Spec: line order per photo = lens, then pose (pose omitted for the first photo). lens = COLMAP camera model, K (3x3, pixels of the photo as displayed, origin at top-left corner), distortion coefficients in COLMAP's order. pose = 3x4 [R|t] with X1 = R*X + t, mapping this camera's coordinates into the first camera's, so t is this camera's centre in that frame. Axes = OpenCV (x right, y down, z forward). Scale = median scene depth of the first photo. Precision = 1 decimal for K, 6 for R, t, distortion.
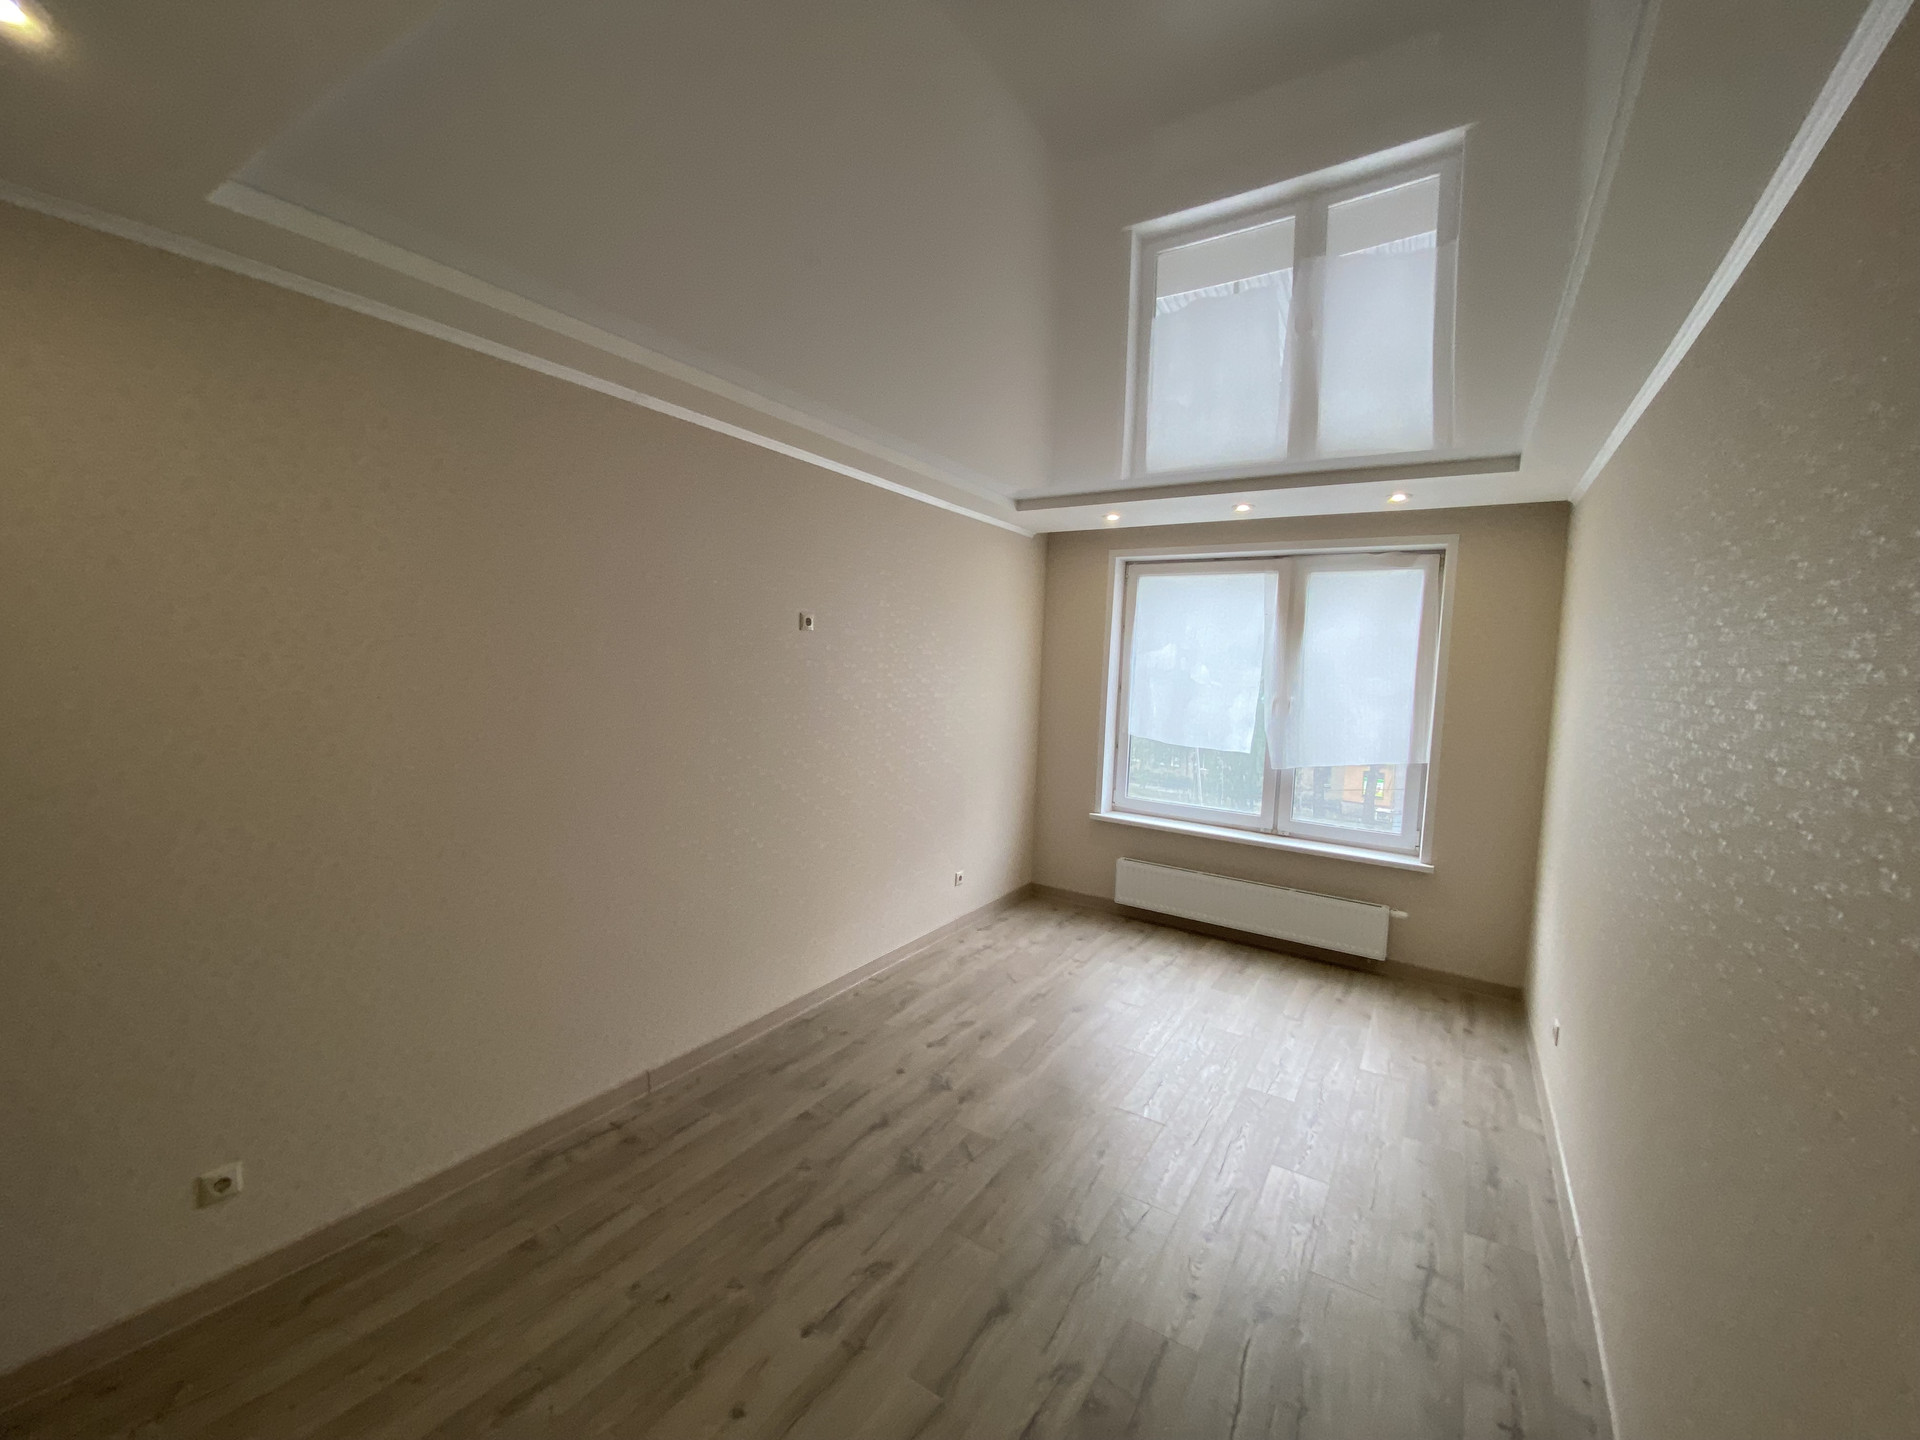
lens RADIAL K [[775.4, 0, 962.6], [0, 775.4, 718.8], [0, 0, 1]] dist [0.019238, -0.000207]
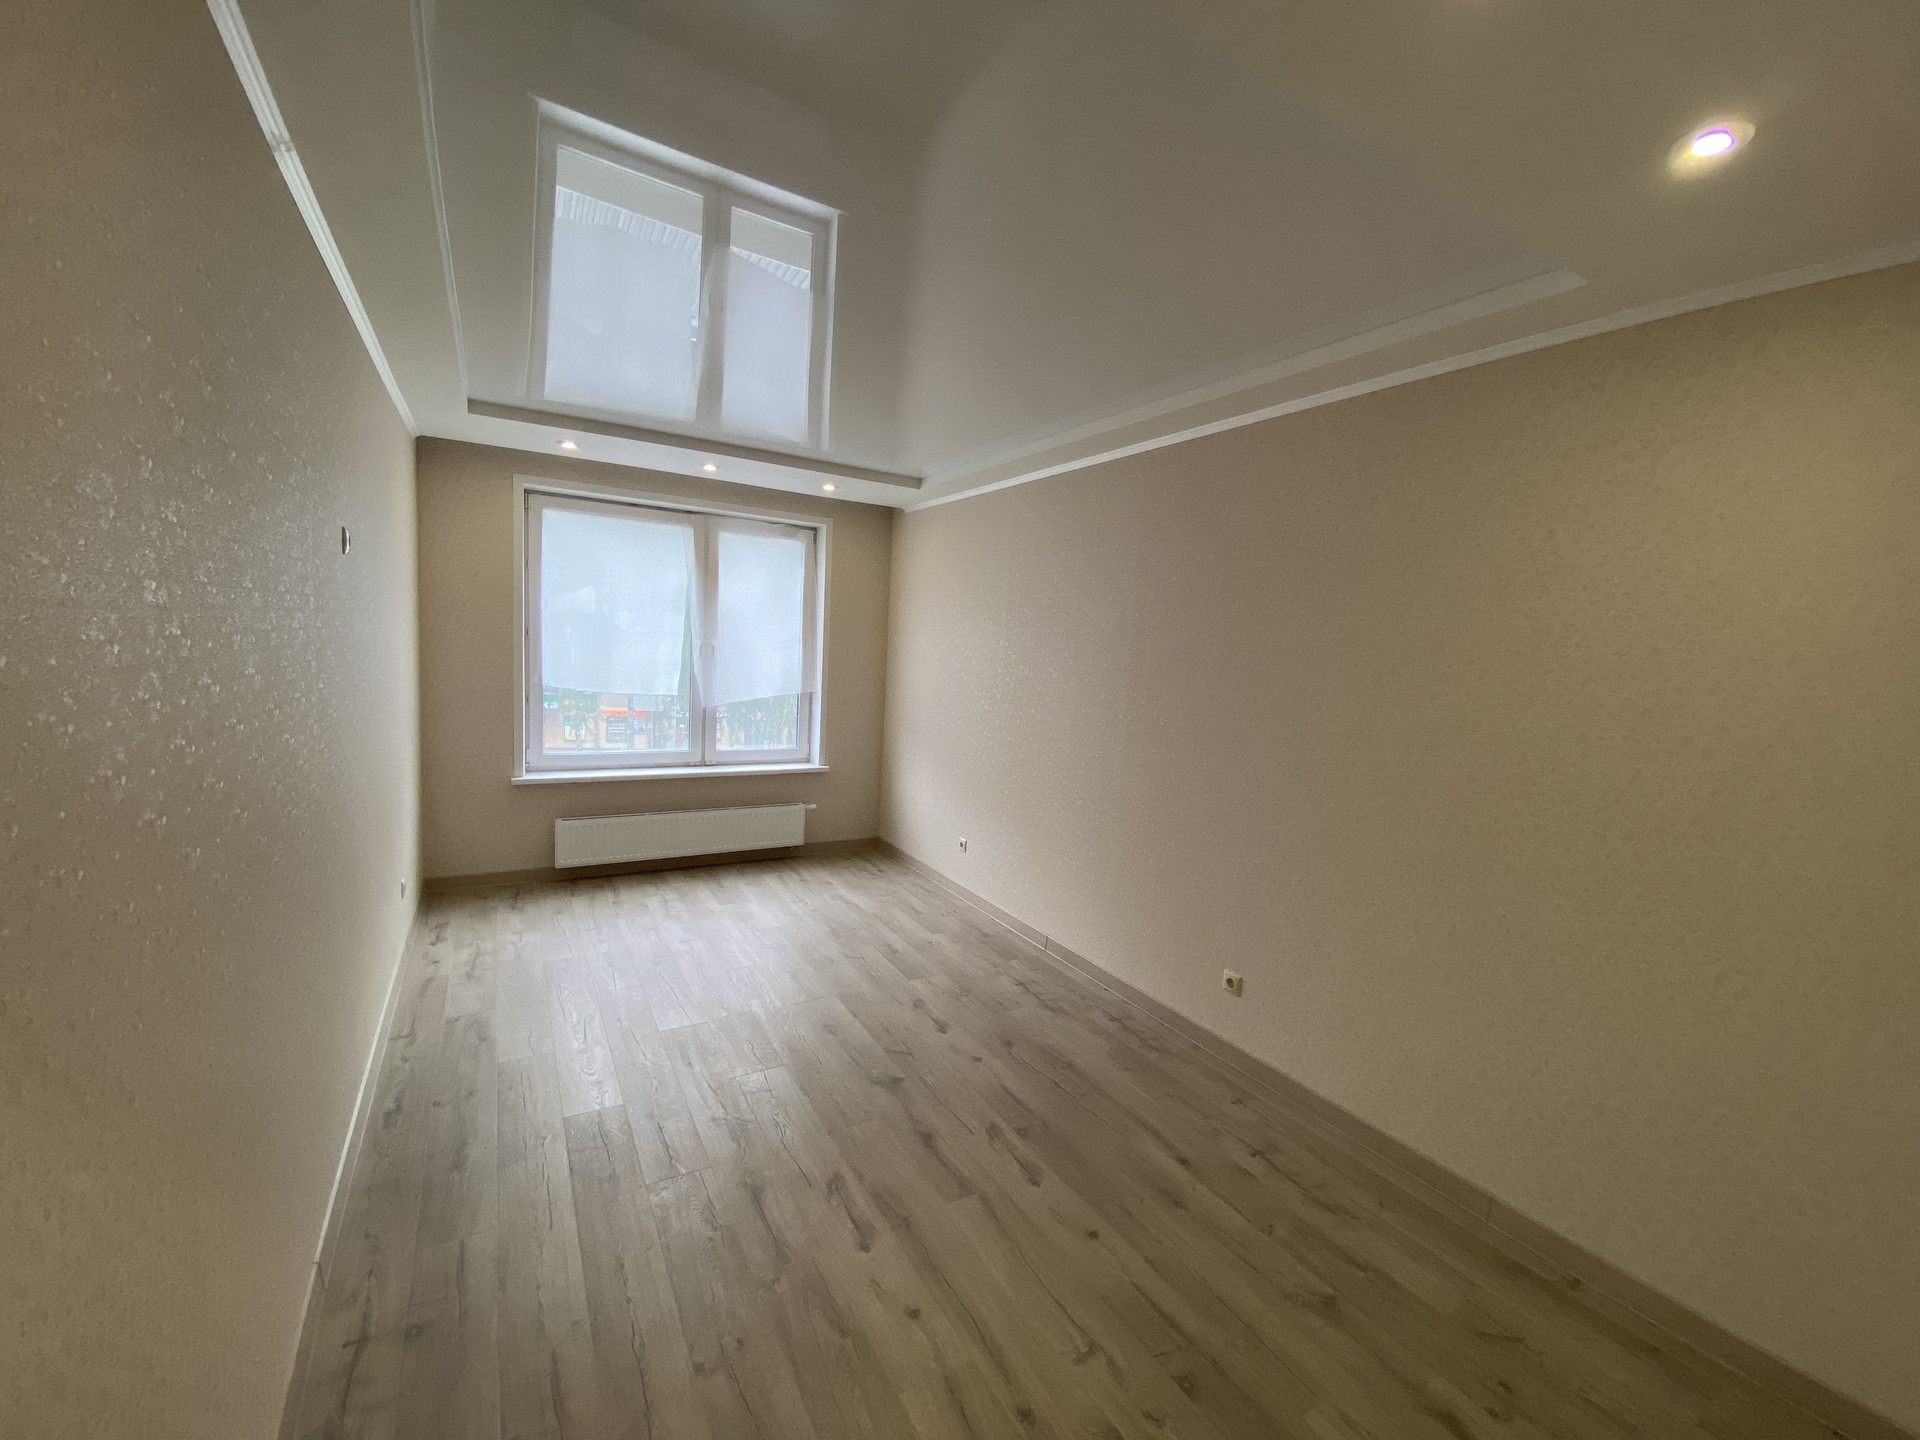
lens RADIAL K [[775.4, 0, 958.9], [0, 775.4, 716.2], [0, 0, 1]] dist [0.019238, -0.000207]
pose [[0.451661, -0.101818, 0.886361, -0.439951], [0.035846, 0.994736, 0.096001, -0.016443], [-0.891469, -0.011587, 0.452933, 0.178389]]
